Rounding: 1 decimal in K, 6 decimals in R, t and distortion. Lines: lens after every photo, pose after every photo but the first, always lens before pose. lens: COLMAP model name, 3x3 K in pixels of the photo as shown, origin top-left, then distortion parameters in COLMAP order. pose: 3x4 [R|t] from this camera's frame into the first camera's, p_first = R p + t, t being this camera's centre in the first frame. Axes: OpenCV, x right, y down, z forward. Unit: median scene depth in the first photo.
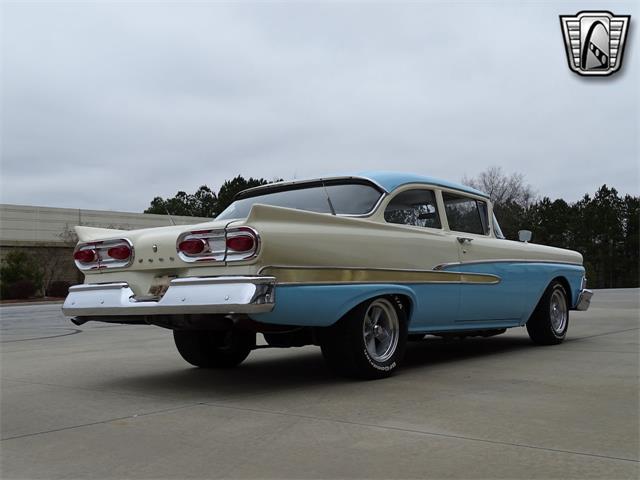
lens RADIAL K [[764.4, 0, 320.0], [0, 764.4, 240.0], [0, 0, 1]] dist [0.007427, -0.021862]
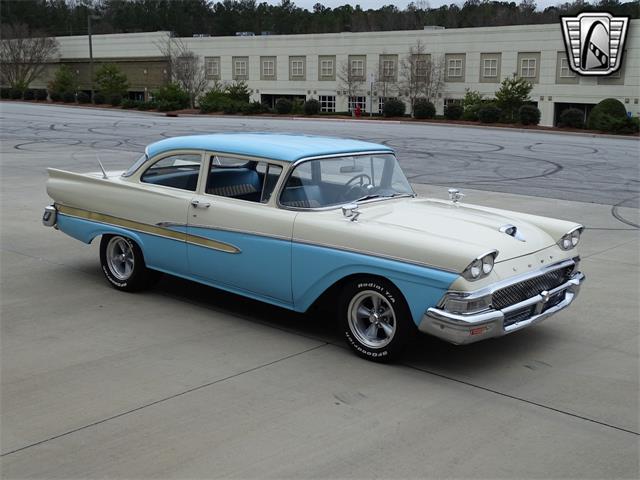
lens RADIAL K [[786.9, 0, 320.0], [0, 786.9, 240.0], [0, 0, 1]] dist [0.007923, 0.016637]
pose [[-0.008431, 0.210477, -0.977562, 1.469995], [0.045058, 0.976684, 0.209899, -0.201850], [0.998949, -0.042277, -0.017718, 1.369534]]
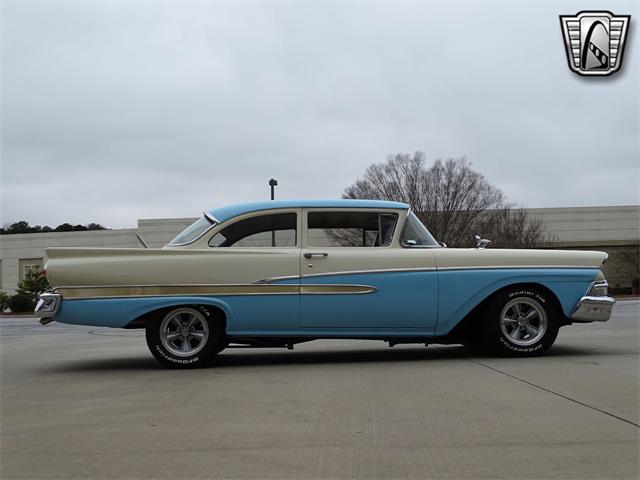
lens RADIAL K [[724.3, 0, 318.6], [0, 724.3, 246.0], [0, 0, 1]] dist [0.001614, 0.001931]
pose [[0.660679, -0.050391, -0.748976, 1.135520], [0.058798, 0.998153, -0.015290, 0.003818], [0.748363, -0.033937, 0.662421, 0.353461]]
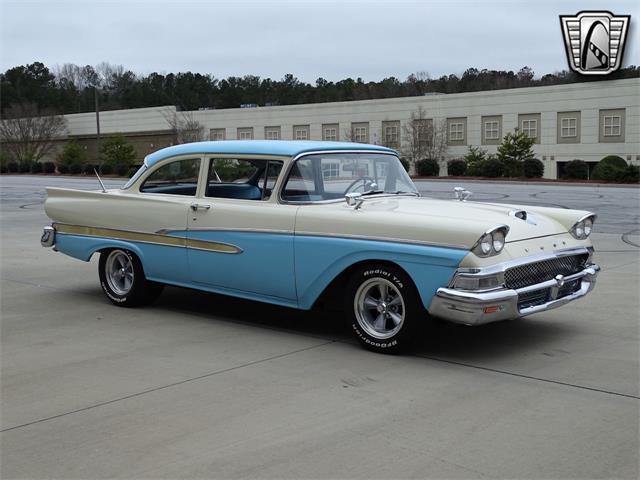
lens RADIAL K [[786.9, 0, 320.0], [0, 786.9, 240.0], [0, 0, 1]] dist [0.007923, 0.016637]
pose [[-0.013259, 0.124103, -0.992181, 1.450054], [0.072461, 0.989778, 0.122834, -0.087271], [0.997283, -0.070266, -0.022116, 1.368254]]
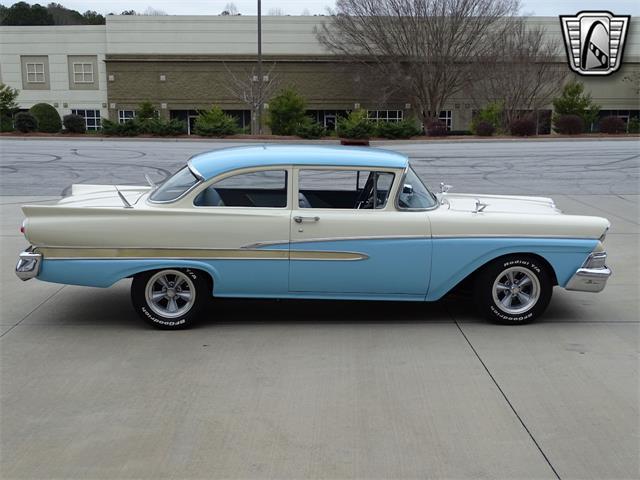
lens RADIAL K [[786.9, 0, 320.0], [0, 786.9, 240.0], [0, 0, 1]] dist [0.007923, 0.016637]
pose [[0.670960, 0.153955, -0.725335, 1.158497], [0.029183, 0.971967, 0.233298, -0.262570], [0.740919, -0.177701, 0.647659, 0.345089]]
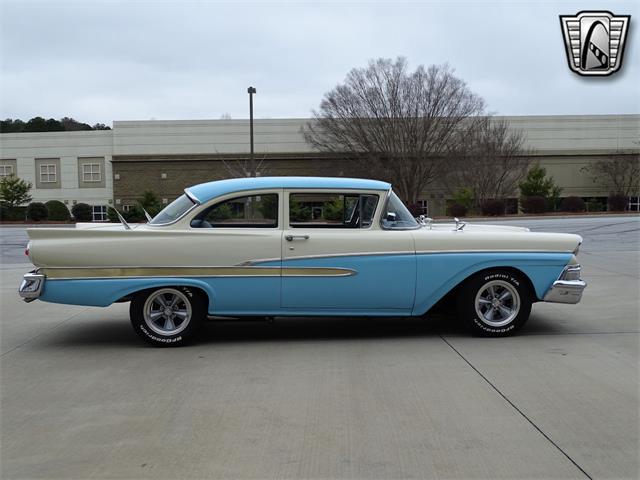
lens RADIAL K [[724.3, 0, 318.6], [0, 724.3, 246.0], [0, 0, 1]] dist [0.001614, 0.001931]
pose [[0.682706, 0.060581, -0.728178, 1.143466], [0.045229, 0.991143, 0.124862, -0.138284], [0.729292, -0.118179, 0.673919, 0.350022]]
